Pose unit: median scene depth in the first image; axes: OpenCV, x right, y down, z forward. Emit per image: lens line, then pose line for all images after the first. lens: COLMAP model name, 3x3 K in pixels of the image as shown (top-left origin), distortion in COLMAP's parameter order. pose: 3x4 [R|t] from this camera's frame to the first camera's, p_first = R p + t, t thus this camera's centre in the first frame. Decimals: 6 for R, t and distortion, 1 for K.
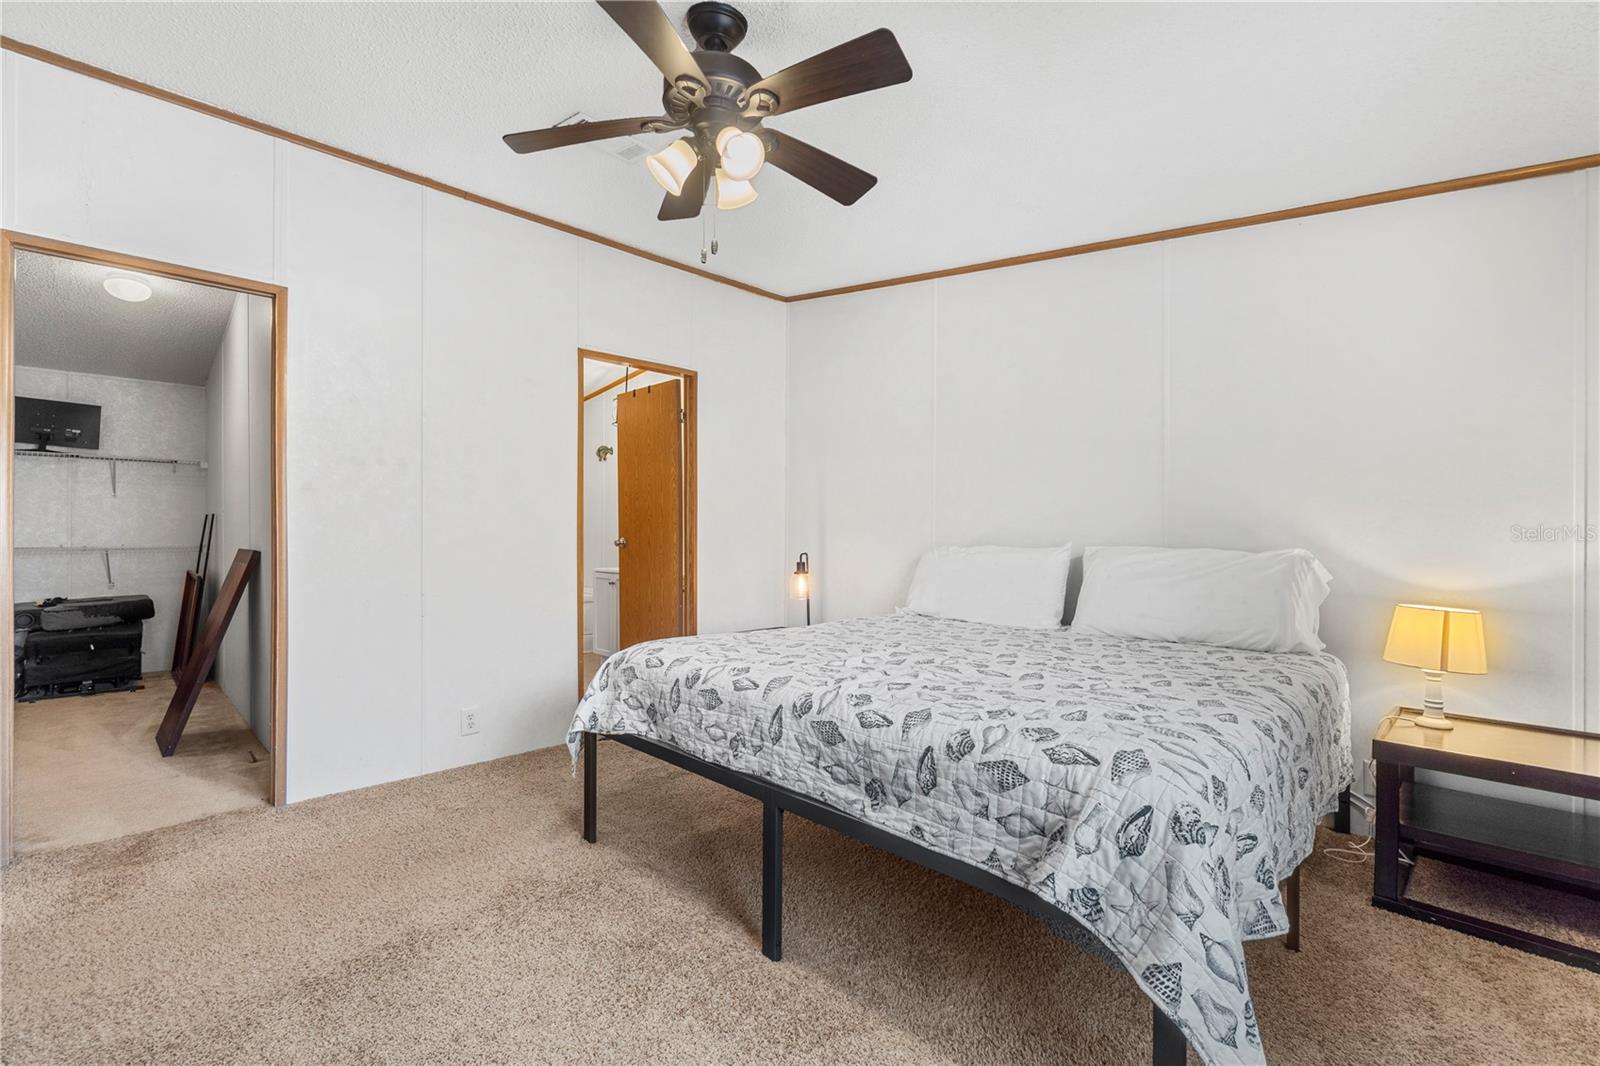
lens RADIAL K [[698.0, 0, 789.0], [0, 698.0, 536.2], [0, 0, 1]] dist [-0.005766, 0.001857]
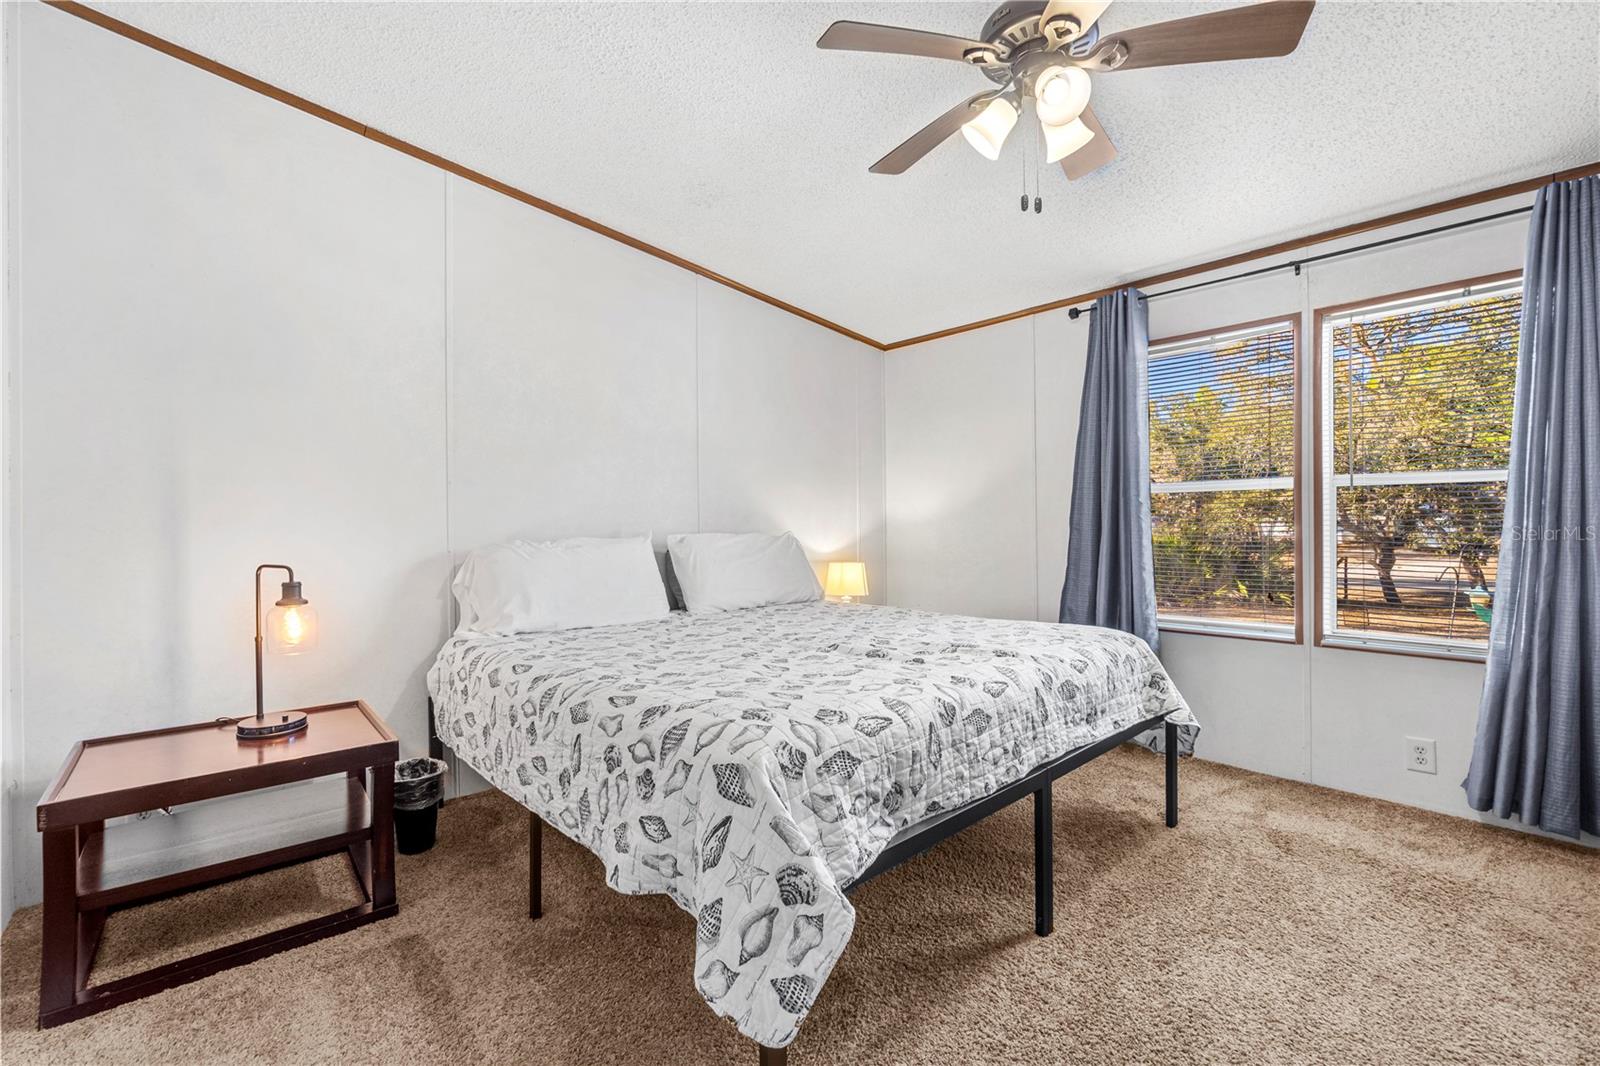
lens RADIAL K [[698.0, 0, 785.3], [0, 698.0, 529.6], [0, 0, 1]] dist [-0.005766, 0.001857]
pose [[0.038898, -0.012662, 0.999163, -0.944338], [0.014367, 0.999823, 0.012111, -0.007192], [-0.999140, 0.013884, 0.039073, 1.193895]]
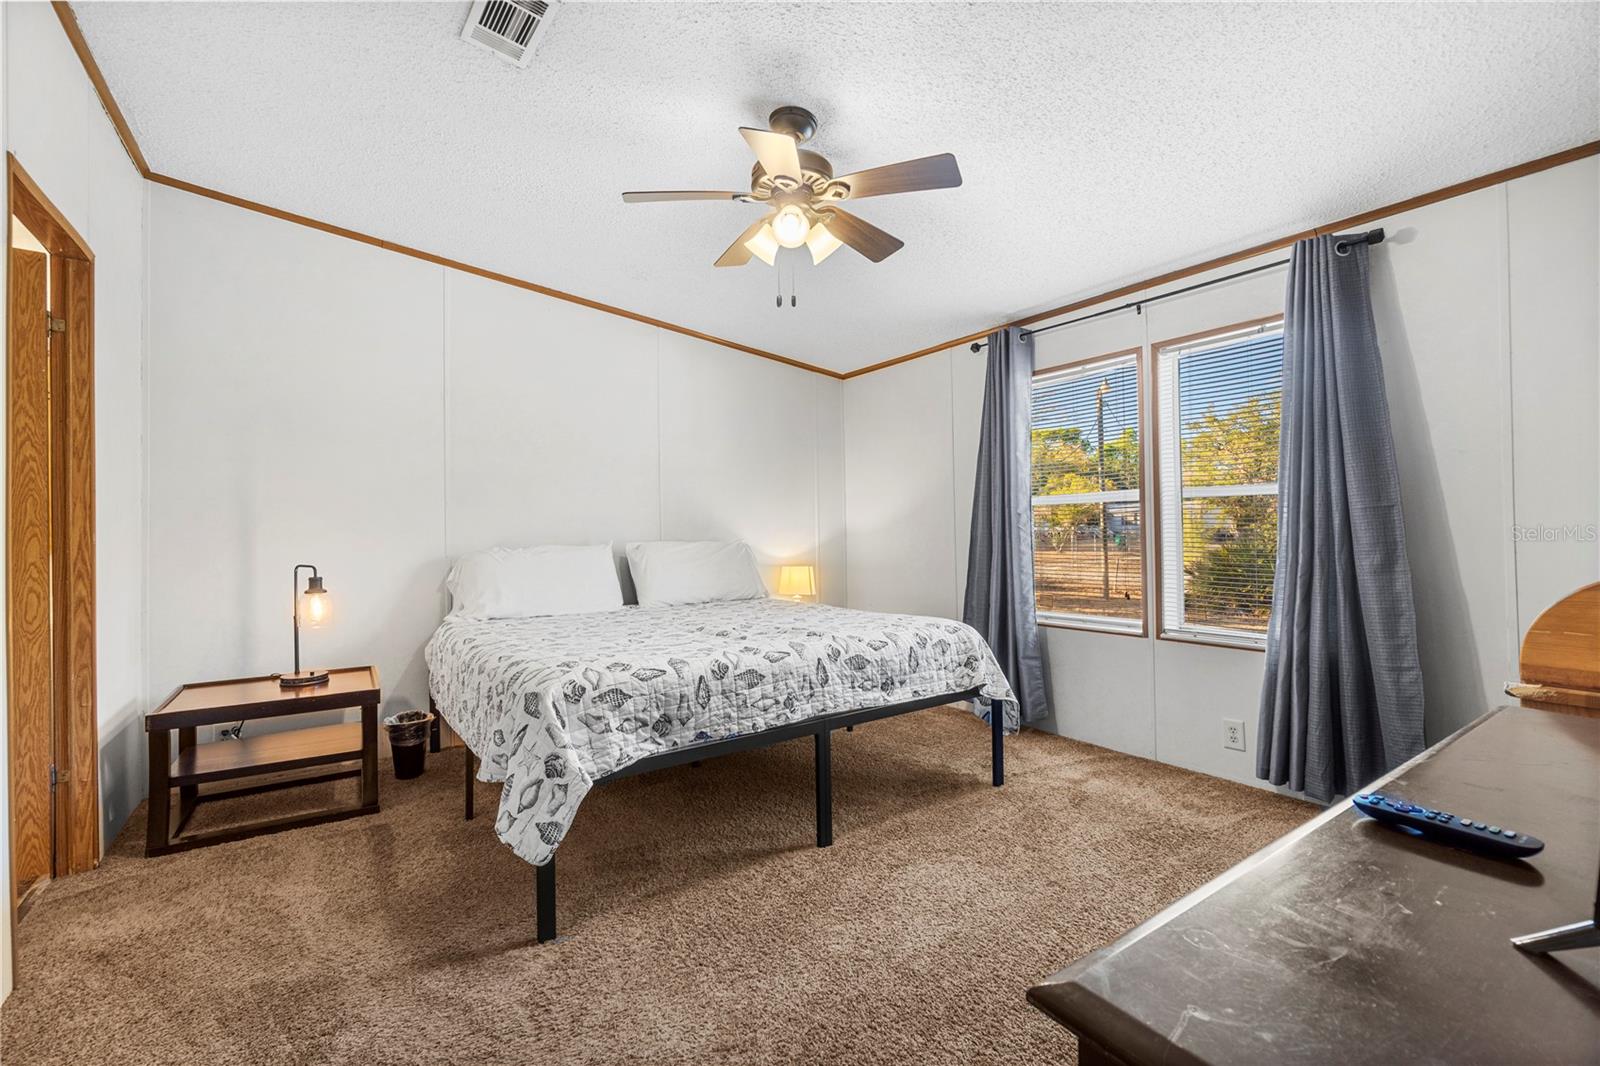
lens RADIAL K [[698.0, 0, 784.9], [0, 698.0, 528.6], [0, 0, 1]] dist [-0.005766, 0.001857]
pose [[0.166401, -0.000960, 0.986058, -1.220487], [0.020062, 0.999796, -0.002412, -0.006348], [-0.985854, 0.020183, 0.166386, 0.752334]]
